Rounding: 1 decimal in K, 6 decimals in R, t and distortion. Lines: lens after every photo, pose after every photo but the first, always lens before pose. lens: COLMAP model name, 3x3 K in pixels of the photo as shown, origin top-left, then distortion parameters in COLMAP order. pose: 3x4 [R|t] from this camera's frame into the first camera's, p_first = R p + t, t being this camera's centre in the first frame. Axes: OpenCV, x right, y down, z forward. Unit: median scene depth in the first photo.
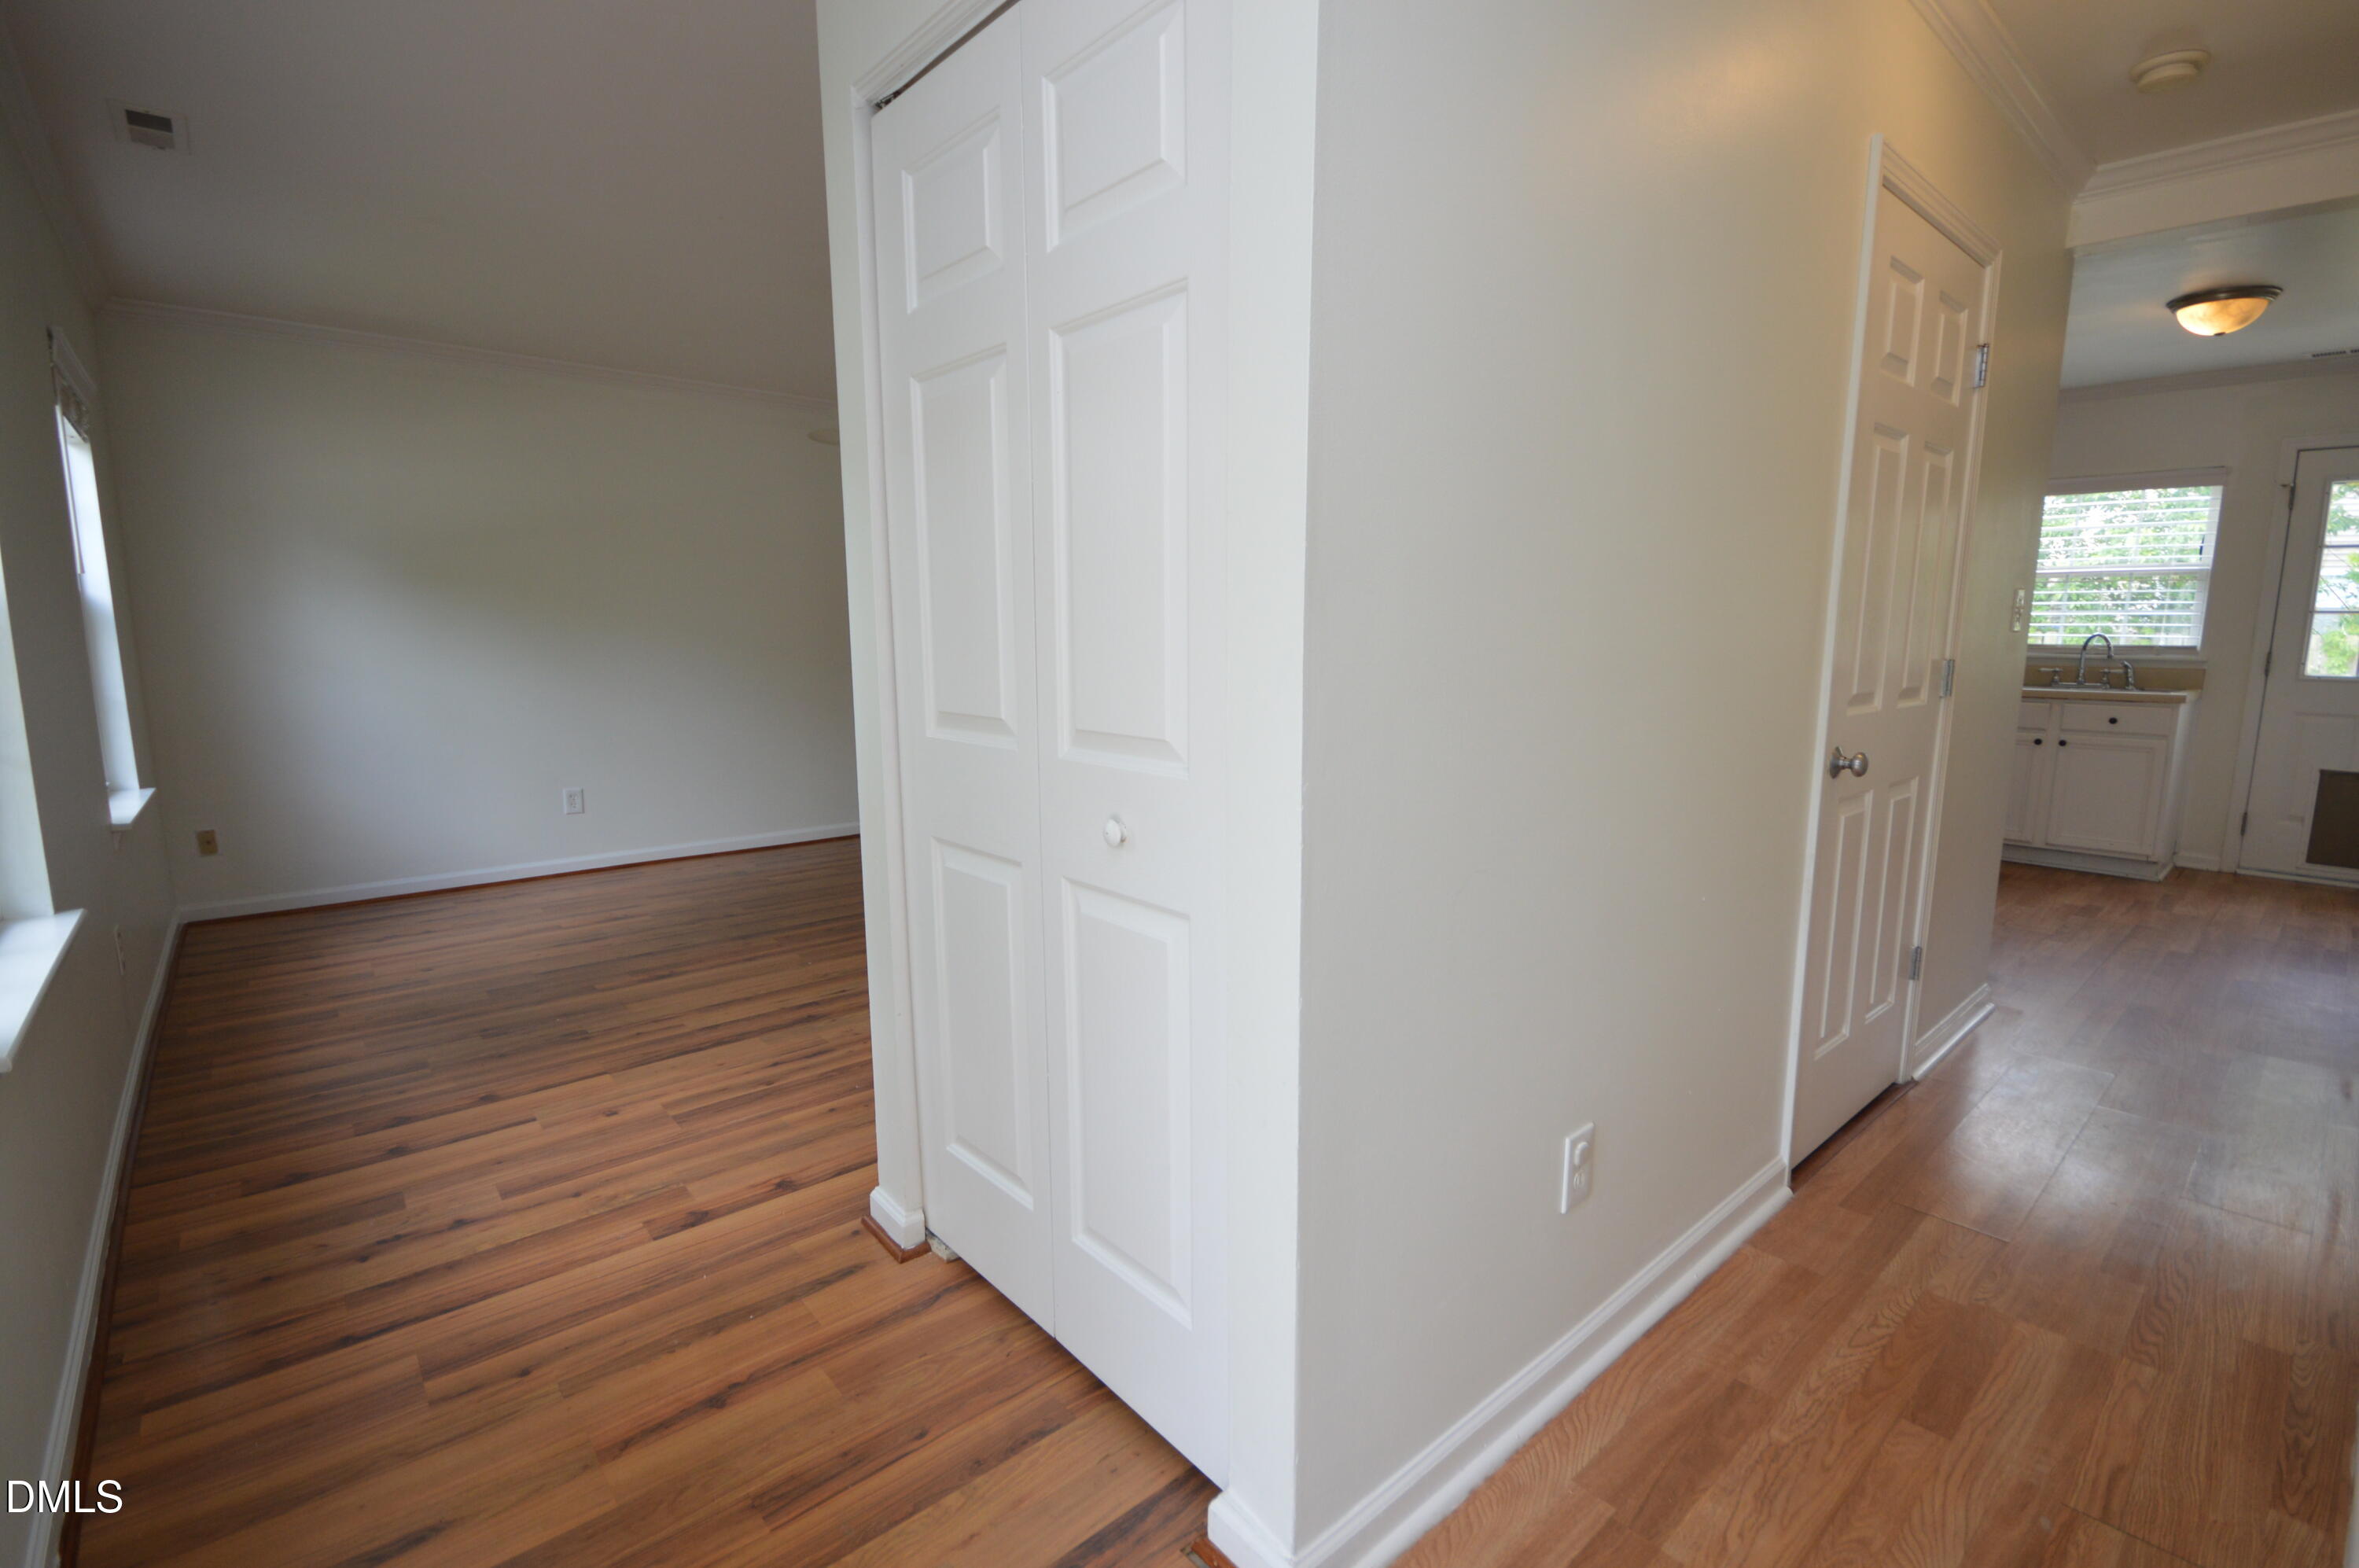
lens RADIAL K [[1057.1, 0, 1201.2], [0, 1057.1, 794.1], [0, 0, 1]] dist [-0.002143, -0.000472]
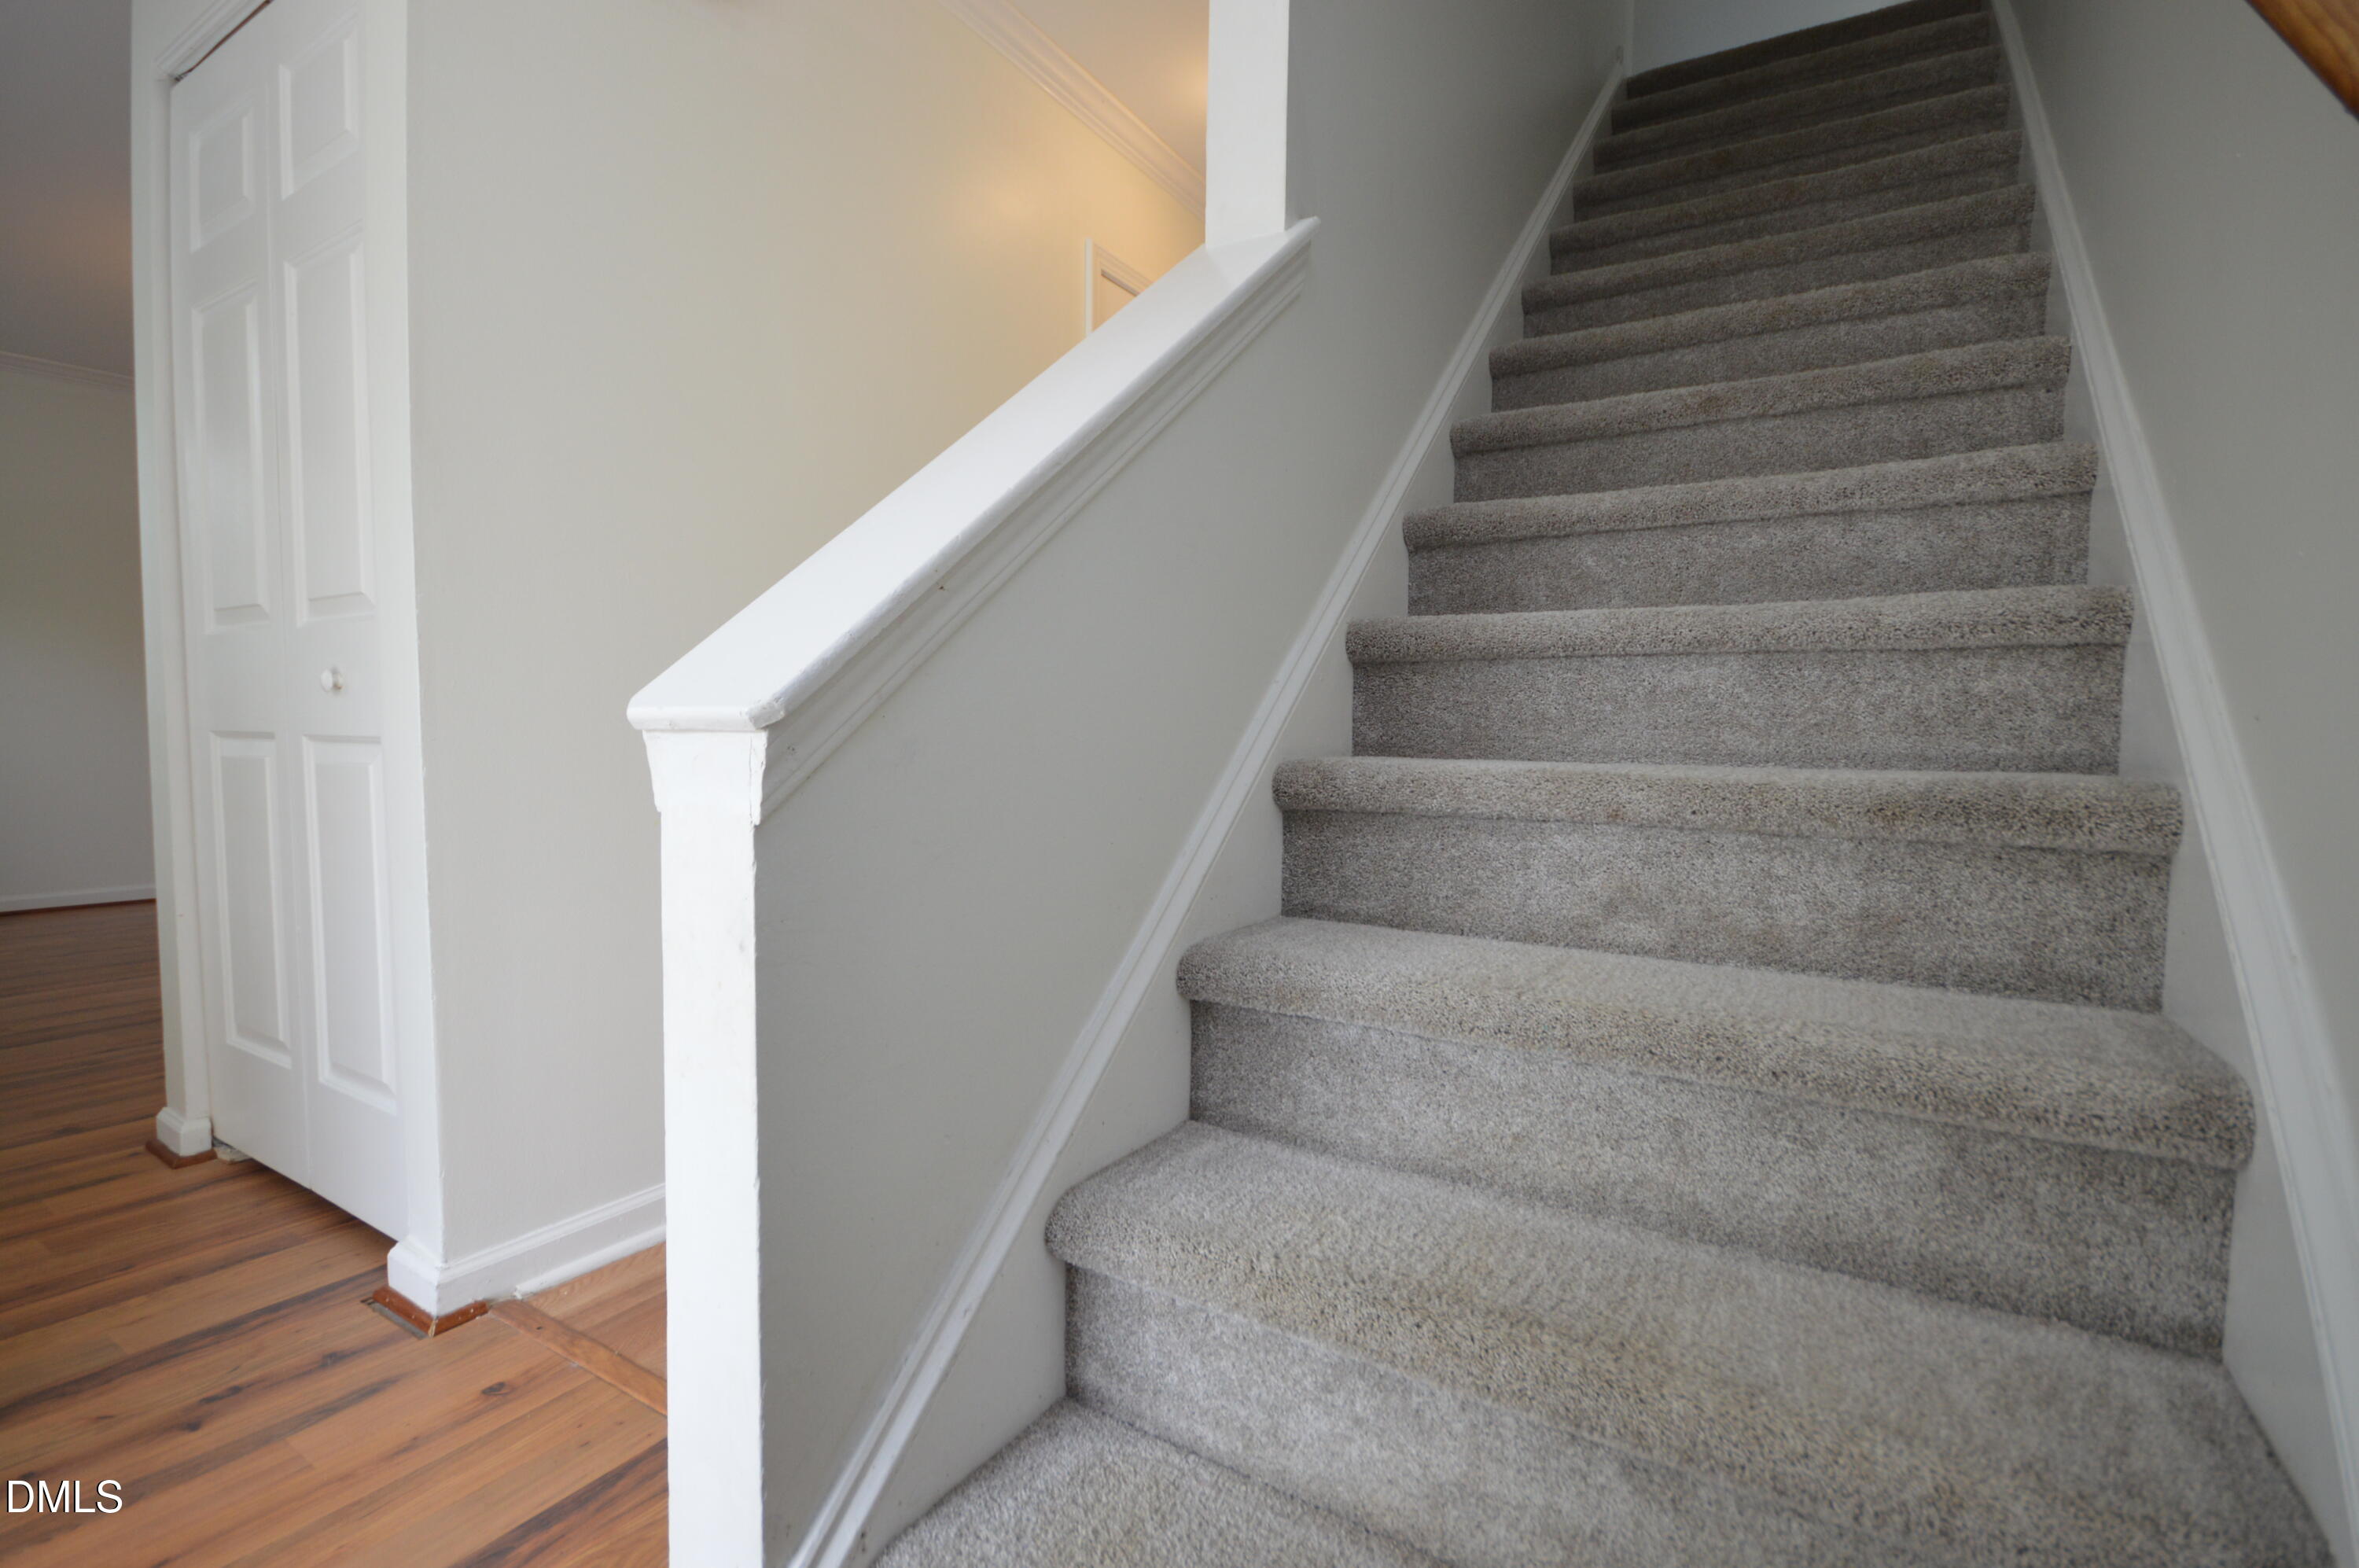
lens RADIAL K [[1057.1, 0, 1186.4], [0, 1057.1, 795.9], [0, 0, 1]] dist [-0.002143, -0.000472]
pose [[0.959085, -0.006141, 0.283052, 0.388098], [0.034569, 0.994824, -0.095549, 0.241589], [-0.281000, 0.101425, 0.954333, -0.283295]]
